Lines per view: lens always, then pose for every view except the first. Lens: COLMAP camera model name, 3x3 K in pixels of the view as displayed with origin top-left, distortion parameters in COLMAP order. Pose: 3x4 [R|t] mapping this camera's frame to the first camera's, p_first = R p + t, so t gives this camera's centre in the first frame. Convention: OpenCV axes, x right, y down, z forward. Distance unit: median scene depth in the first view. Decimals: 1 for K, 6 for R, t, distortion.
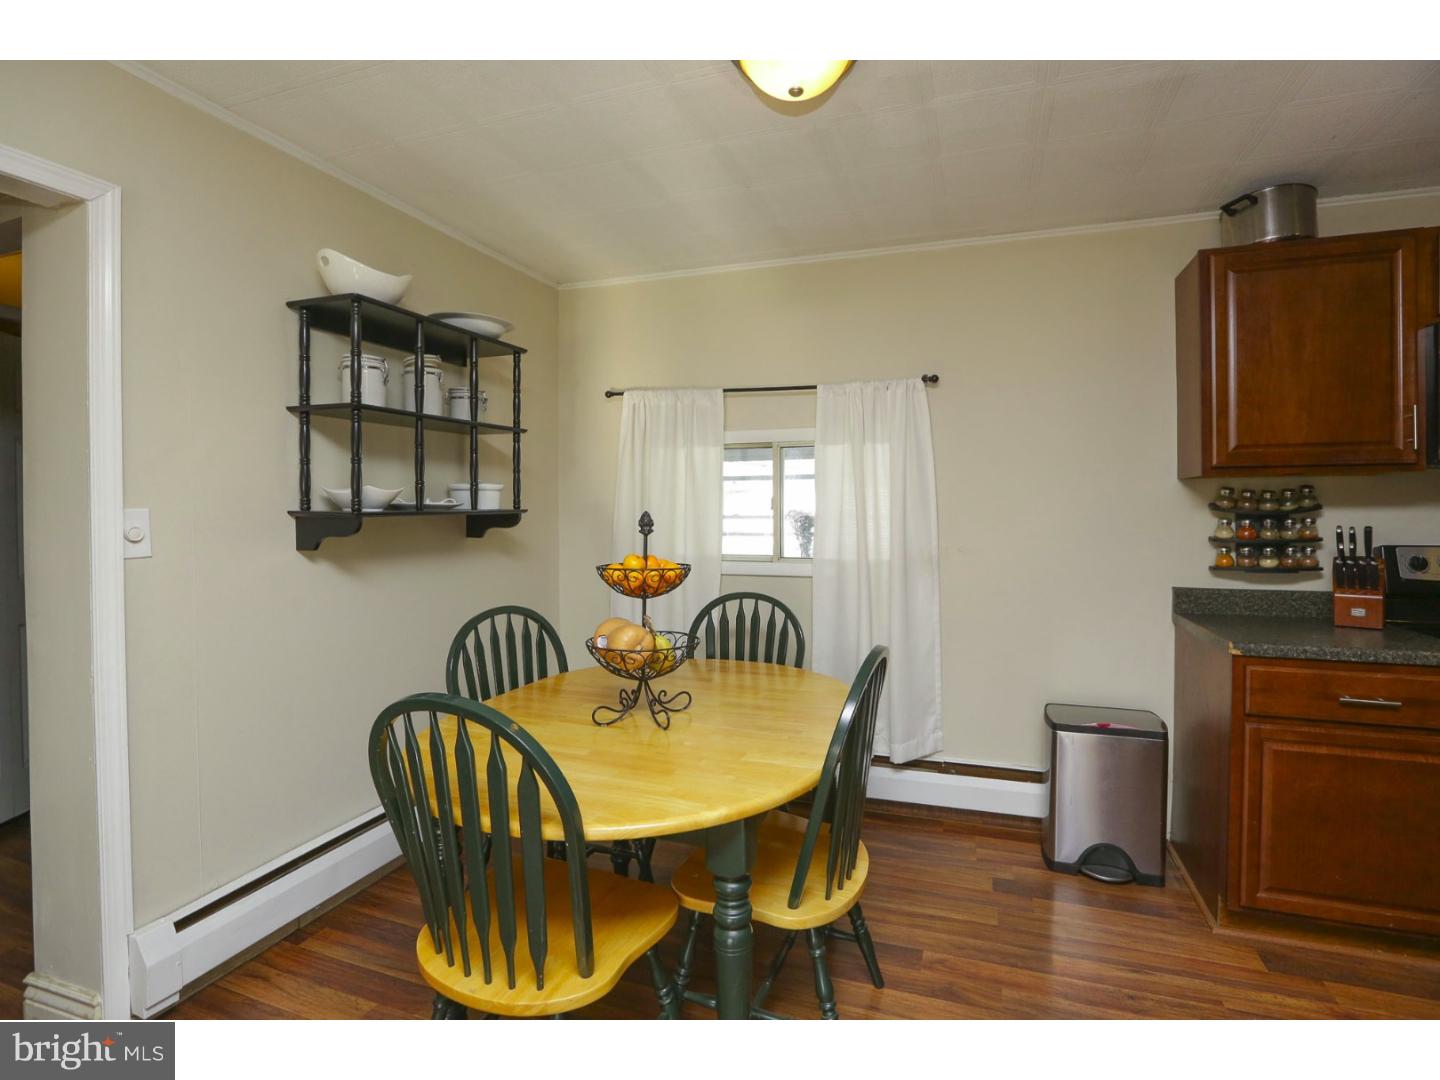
lens RADIAL K [[671.3, 0, 758.4], [0, 671.3, 524.4], [0, 0, 1]] dist [-0.066683, 0.021400]
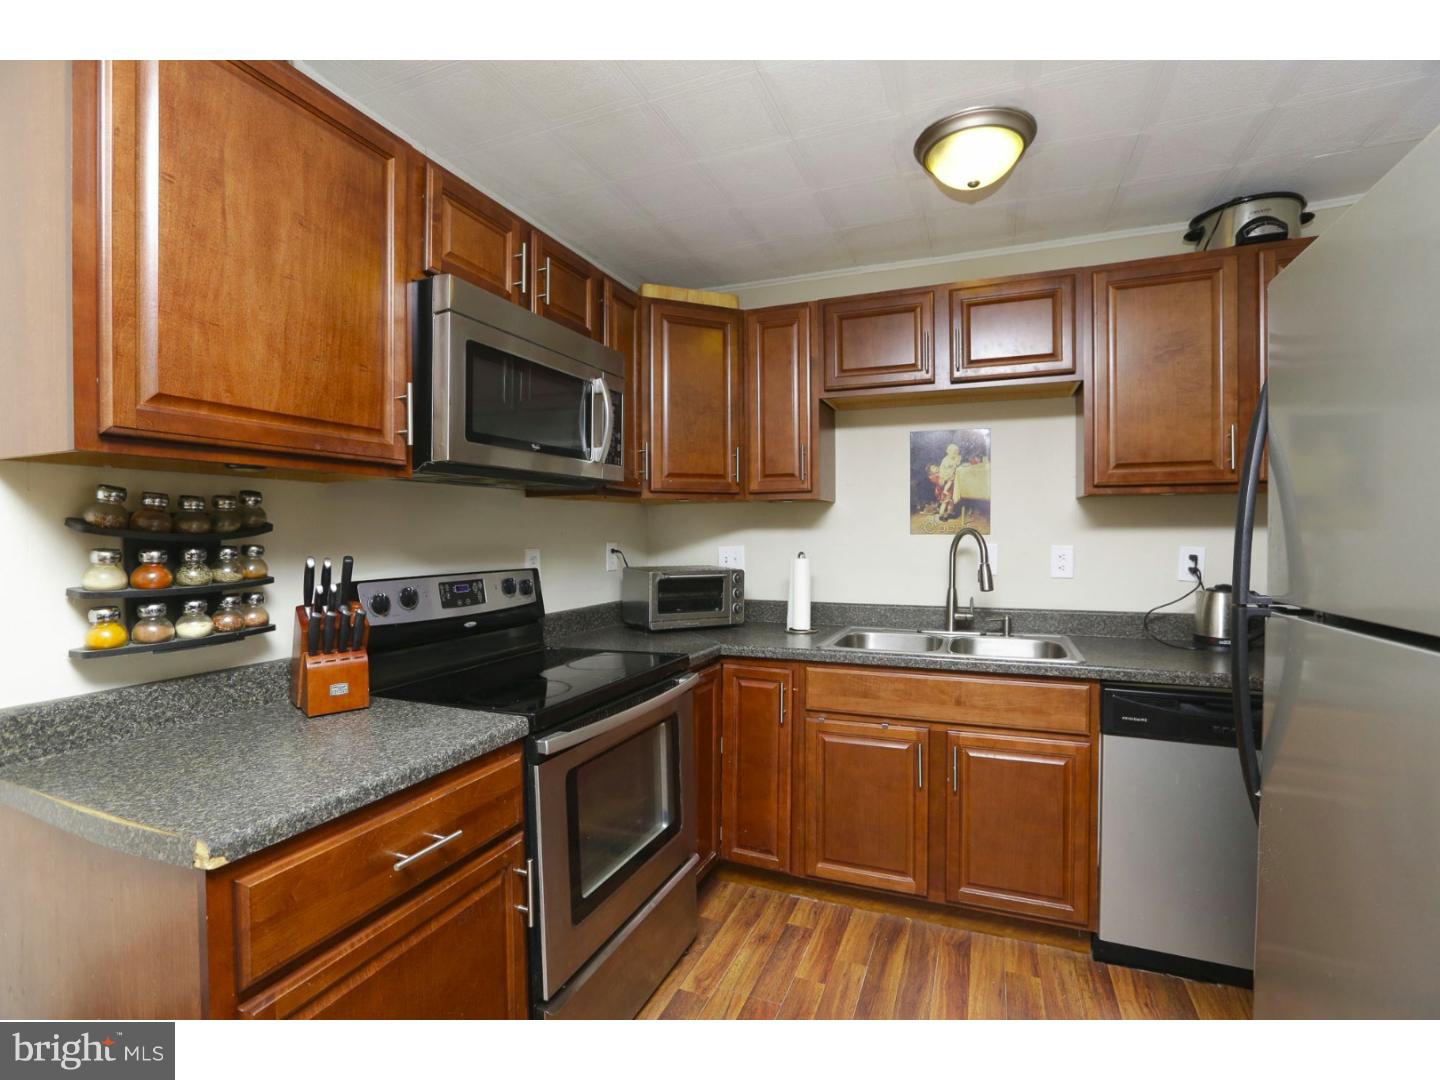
lens RADIAL K [[671.0, 0, 691.6], [0, 671.0, 538.2], [0, 0, 1]] dist [-0.071940, 0.043847]
pose [[0.104736, 0.000086, 0.994500, 0.305315], [0.027951, 0.999605, -0.003030, -0.004042], [-0.994107, 0.028115, 0.104692, 0.567181]]
